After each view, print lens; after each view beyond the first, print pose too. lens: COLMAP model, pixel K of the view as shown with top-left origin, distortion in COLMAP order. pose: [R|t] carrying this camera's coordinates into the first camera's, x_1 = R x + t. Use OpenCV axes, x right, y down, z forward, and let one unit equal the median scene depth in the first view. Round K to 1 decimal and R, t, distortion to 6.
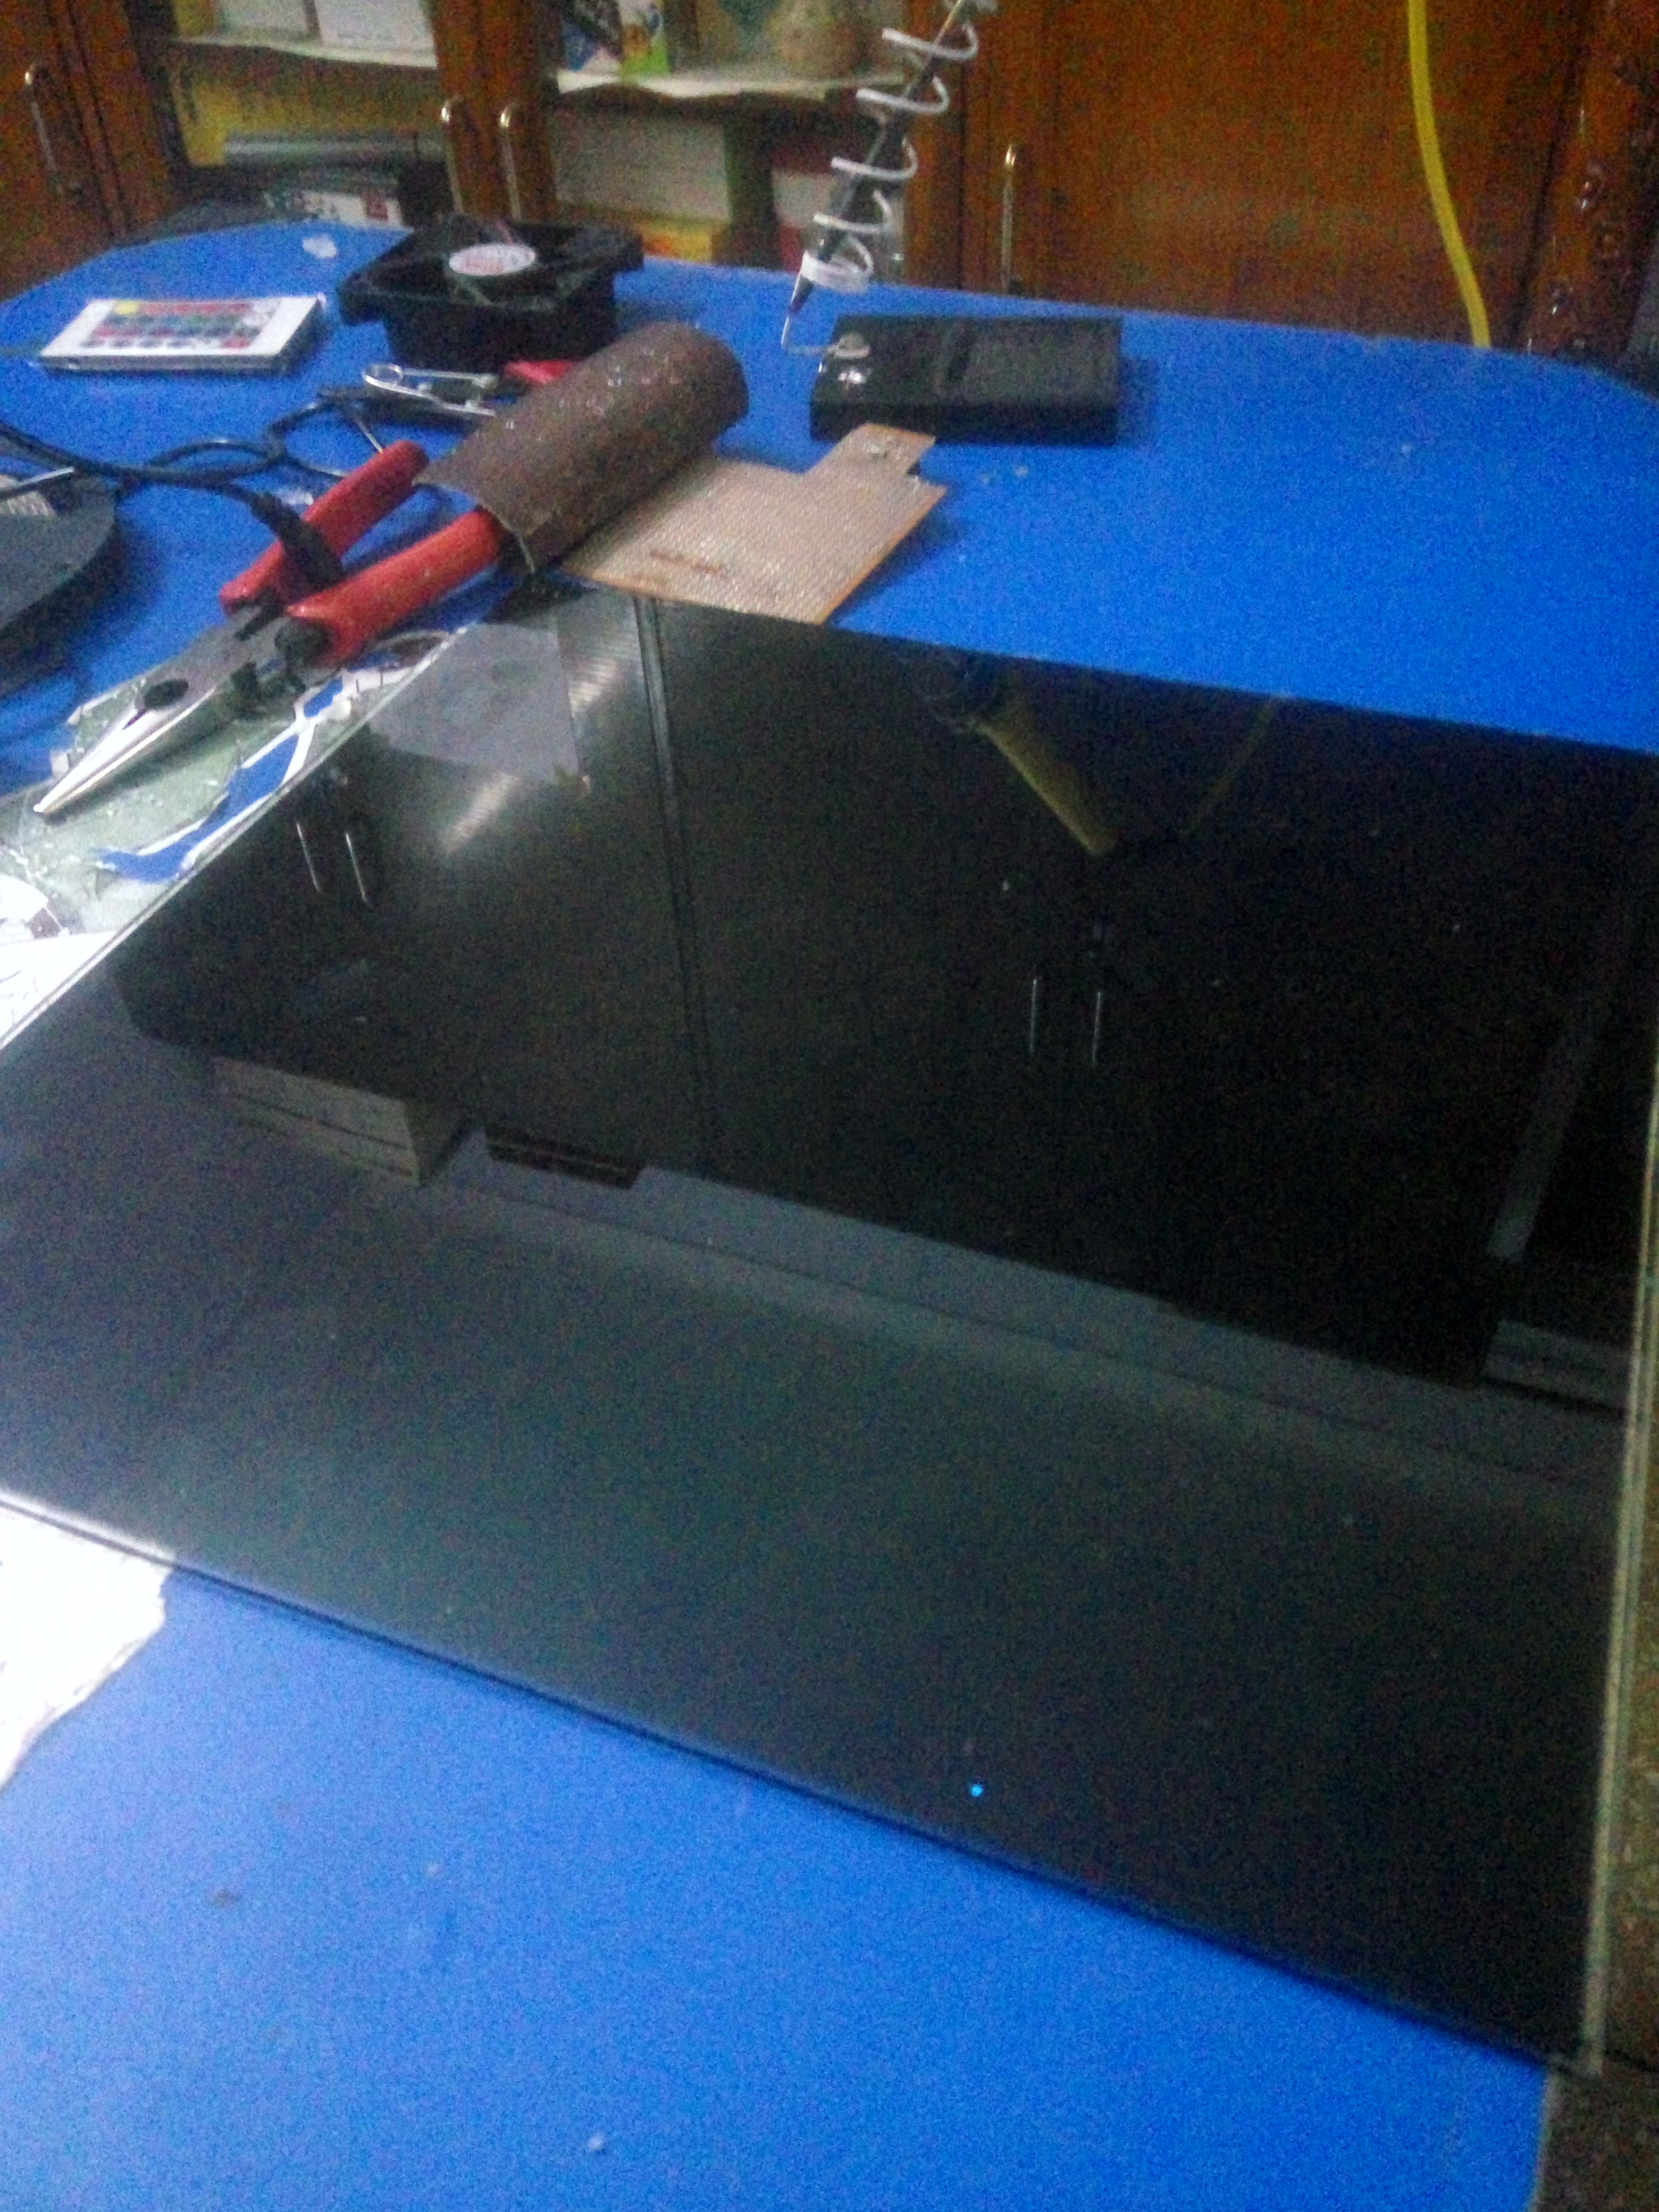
lens RADIAL K [[1639.1, 0, 830.7], [0, 1639.1, 1136.5], [0, 0, 1]] dist [0.044793, -0.038649]
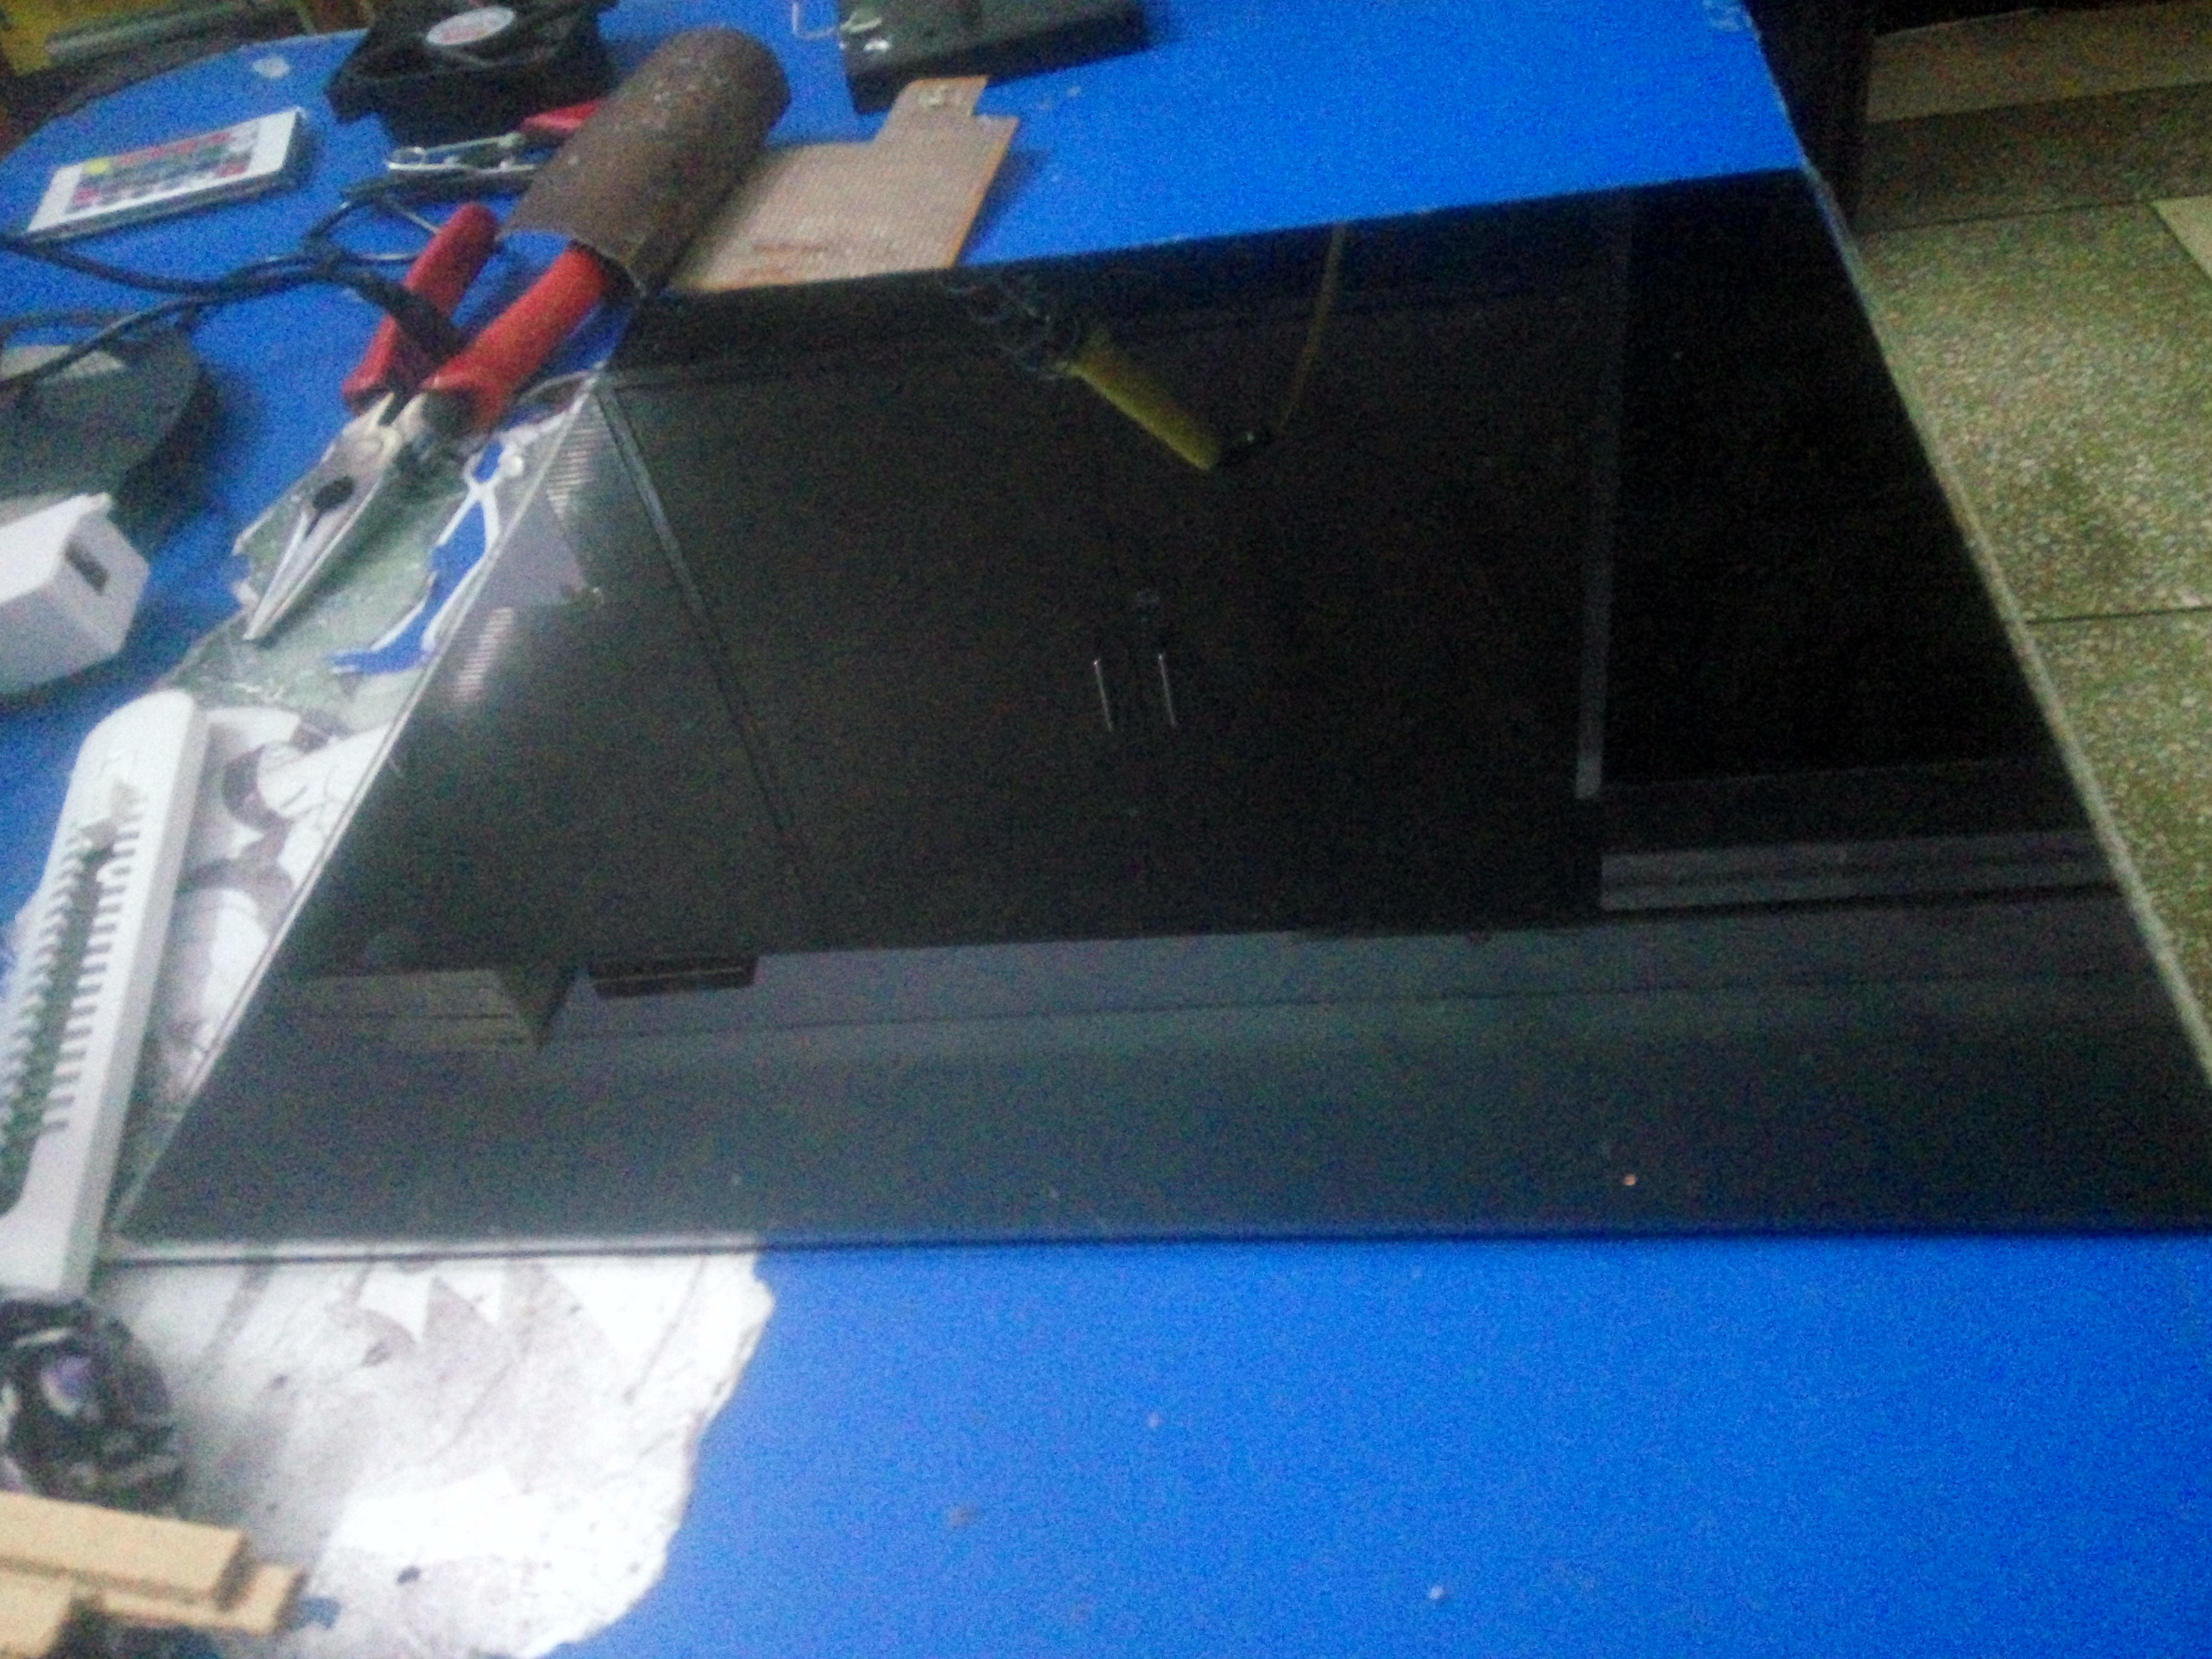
lens RADIAL K [[1639.1, 0, 1106.0], [0, 1639.1, 829.5], [0, 0, 1]] dist [0.044793, -0.038649]
pose [[0.950647, -0.287468, 0.116760, -0.118829], [0.289426, 0.957200, 0.000195, 0.039524], [-0.111819, 0.033608, 0.993160, 0.002263]]
